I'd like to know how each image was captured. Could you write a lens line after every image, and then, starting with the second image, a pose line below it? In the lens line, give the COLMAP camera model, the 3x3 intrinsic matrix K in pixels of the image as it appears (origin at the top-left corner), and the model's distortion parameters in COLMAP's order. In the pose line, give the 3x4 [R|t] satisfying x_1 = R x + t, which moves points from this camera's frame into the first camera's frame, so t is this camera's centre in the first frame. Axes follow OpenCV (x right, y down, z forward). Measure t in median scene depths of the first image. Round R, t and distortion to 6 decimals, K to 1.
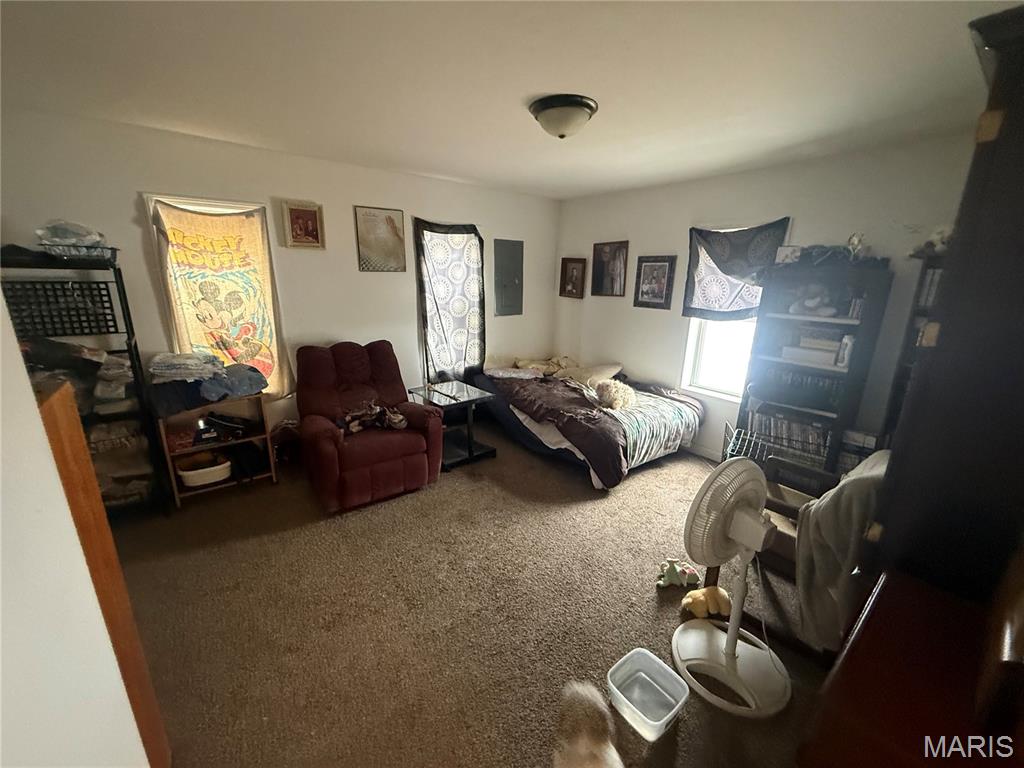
lens RADIAL K [[408.1, 0, 509.4], [0, 408.1, 385.6], [0, 0, 1]] dist [-0.001070, -0.000056]
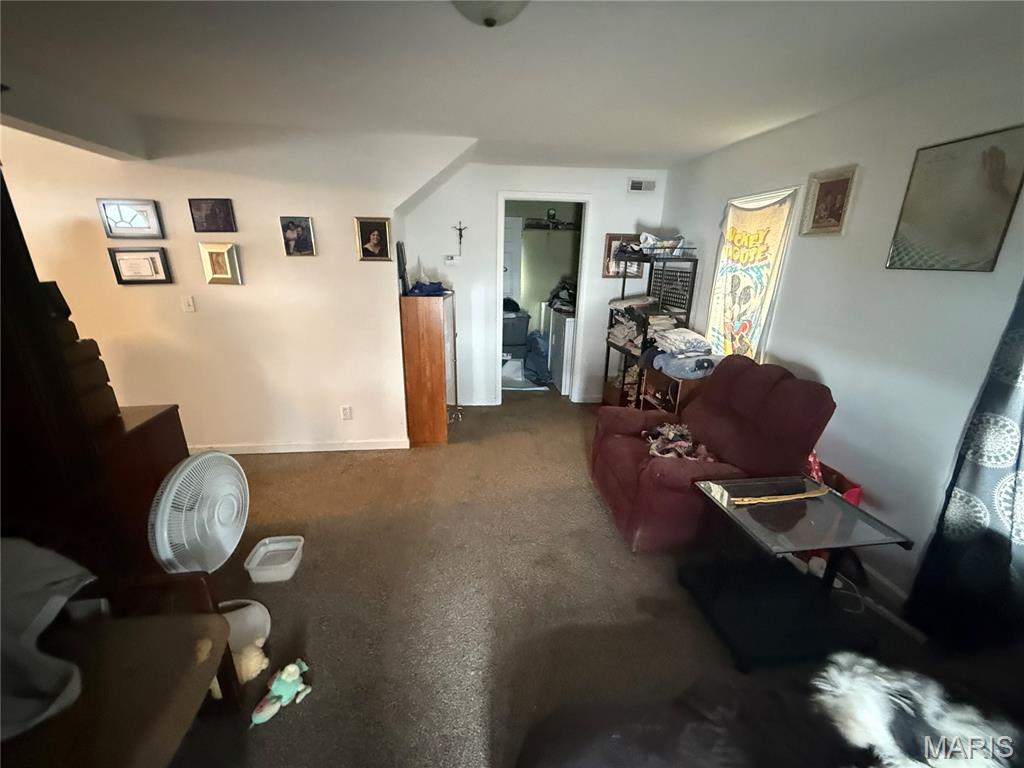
lens RADIAL K [[408.1, 0, 509.4], [0, 408.1, 385.6], [0, 0, 1]] dist [-0.001070, -0.000056]
pose [[-0.484731, 0.257685, -0.835844, 0.477905], [-0.237153, 0.881101, 0.409170, -0.283205], [0.841899, 0.396560, -0.365986, 0.961194]]
